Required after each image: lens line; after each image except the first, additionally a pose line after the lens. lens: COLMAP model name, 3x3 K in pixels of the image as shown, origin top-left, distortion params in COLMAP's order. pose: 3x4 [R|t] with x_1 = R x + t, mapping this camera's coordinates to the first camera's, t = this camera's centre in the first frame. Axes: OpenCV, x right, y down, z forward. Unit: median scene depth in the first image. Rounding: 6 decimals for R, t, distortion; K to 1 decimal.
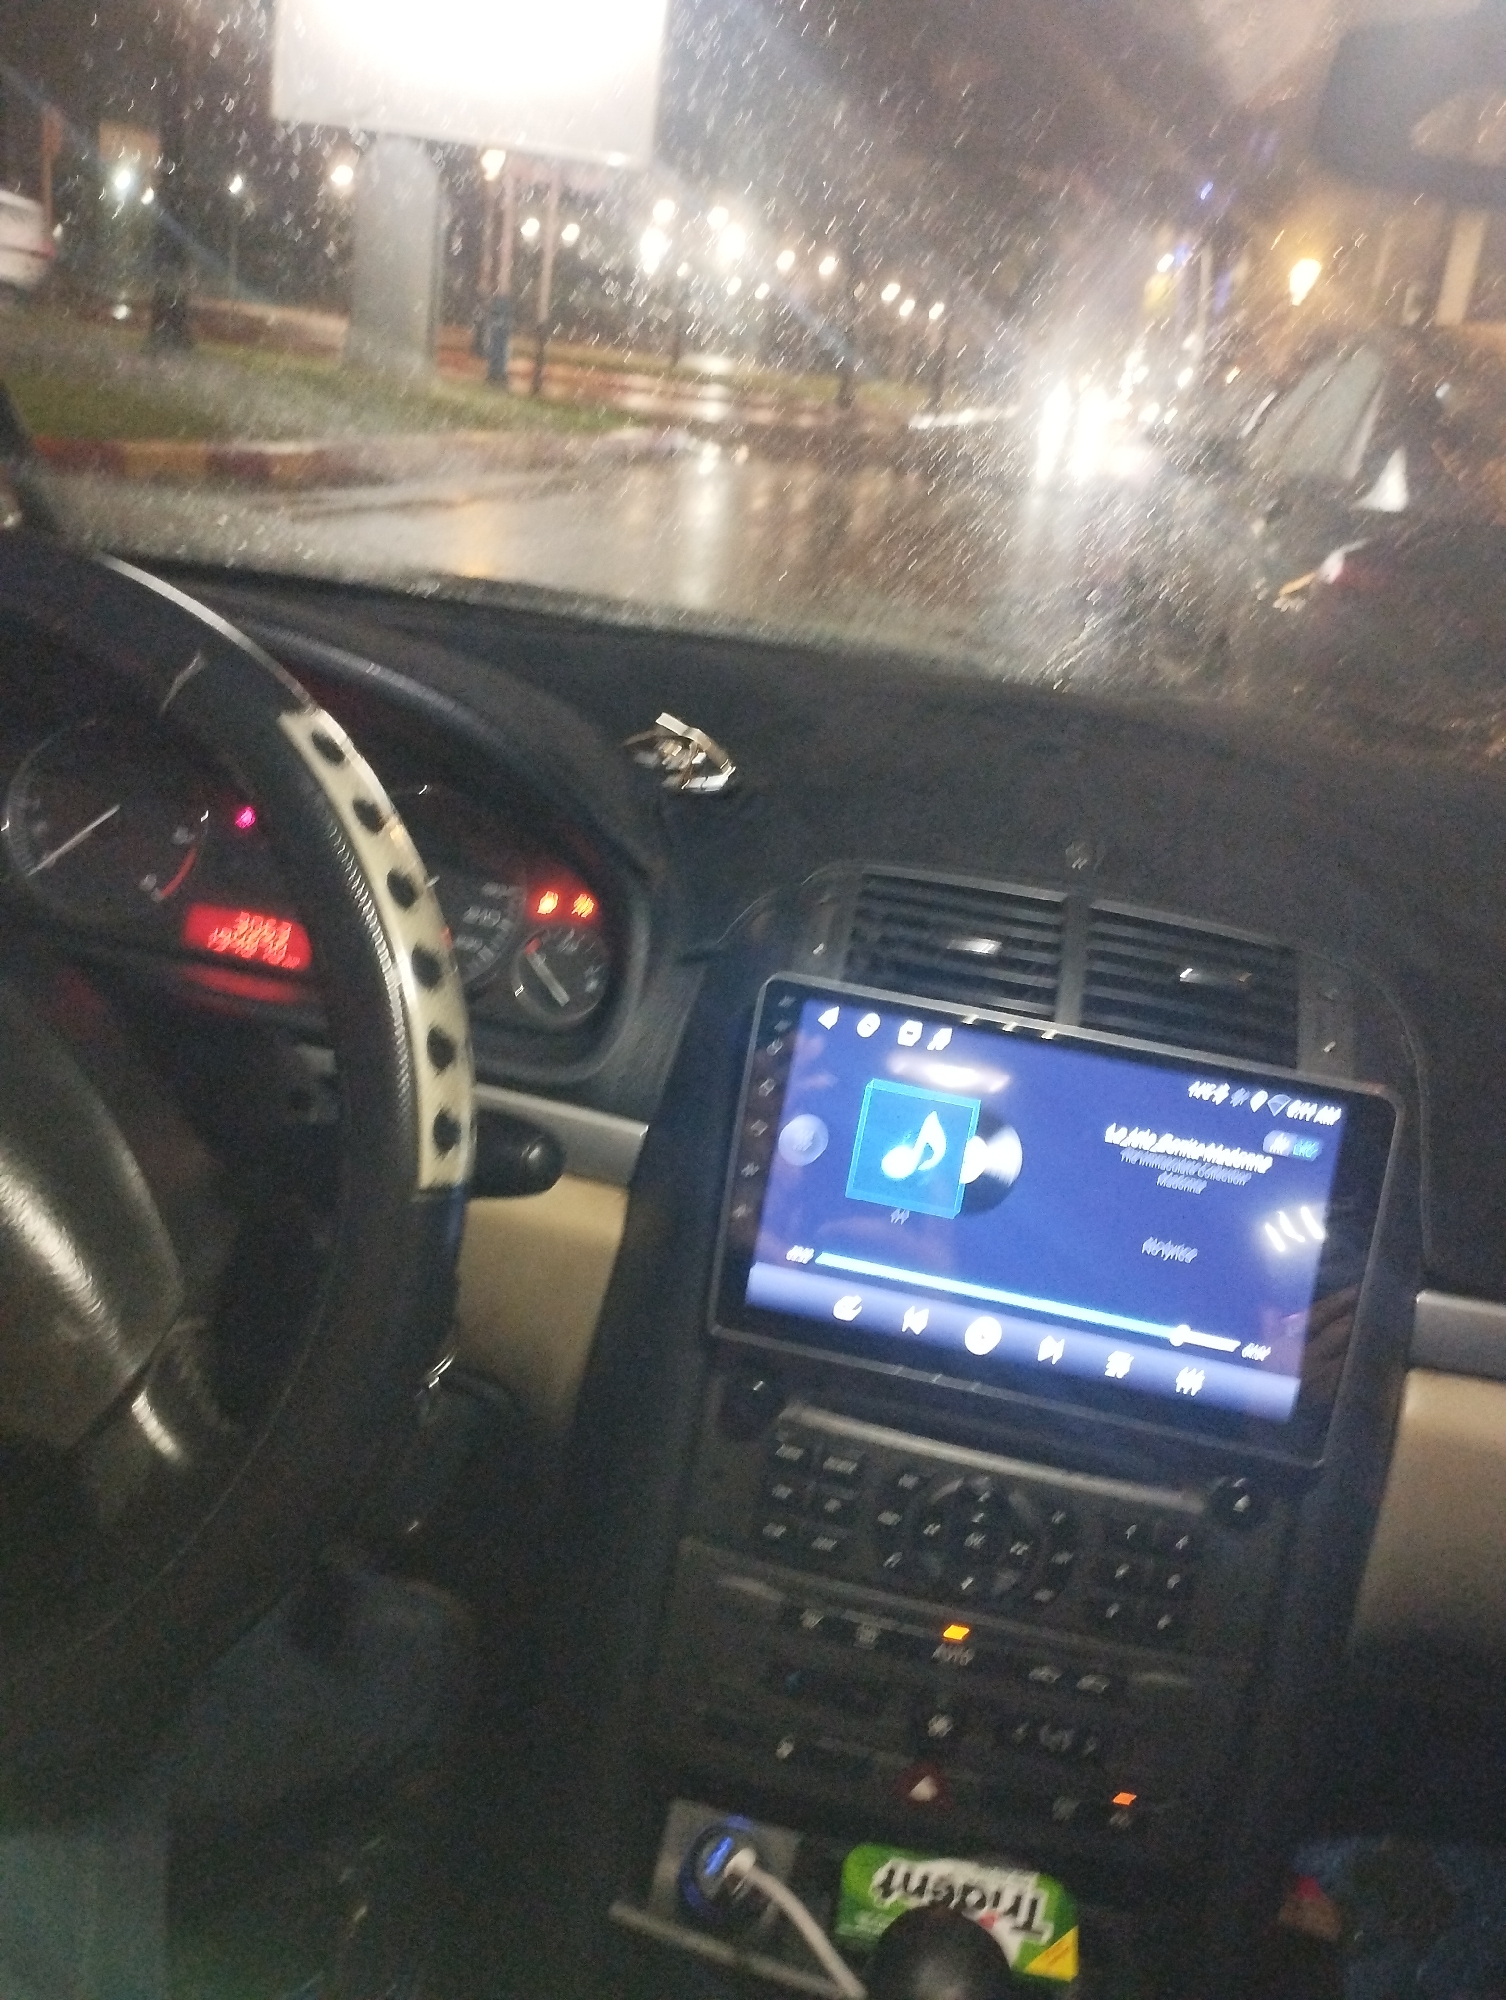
lens RADIAL K [[1667.7, 0, 741.3], [0, 1667.7, 993.4], [0, 0, 1]] dist [0.132667, -0.192726]
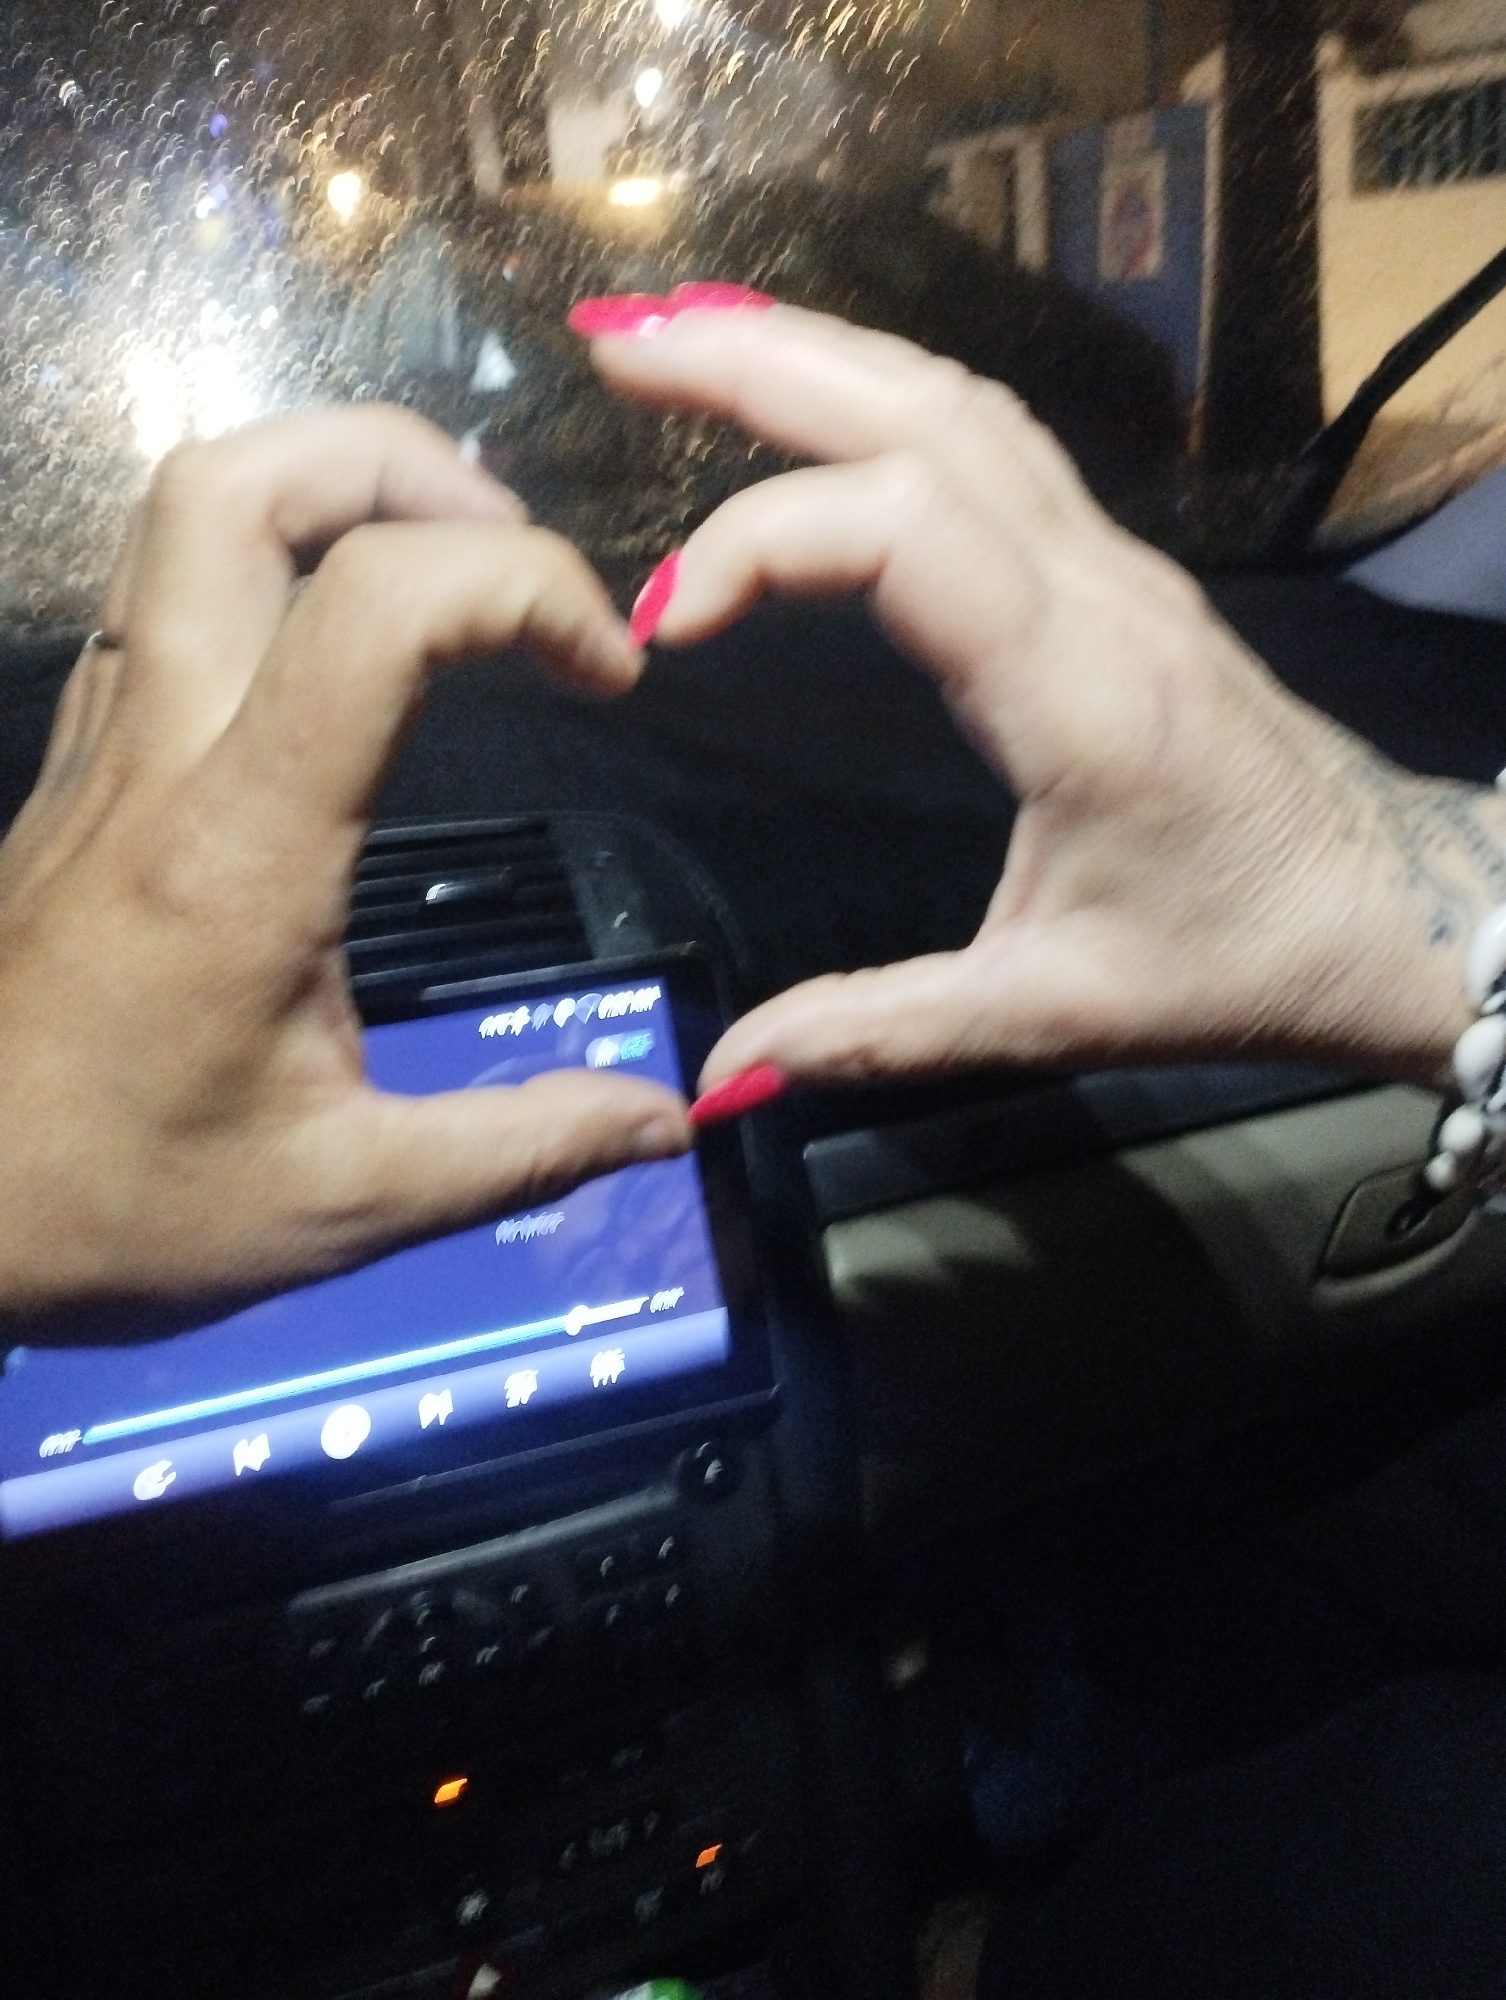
lens RADIAL K [[1667.7, 0, 741.3], [0, 1667.7, 993.4], [0, 0, 1]] dist [0.132667, -0.192726]
pose [[0.863135, -0.350373, 0.363644, 0.088484], [0.340364, 0.935624, 0.093601, 0.009402], [-0.373029, 0.042981, 0.926823, 0.218384]]
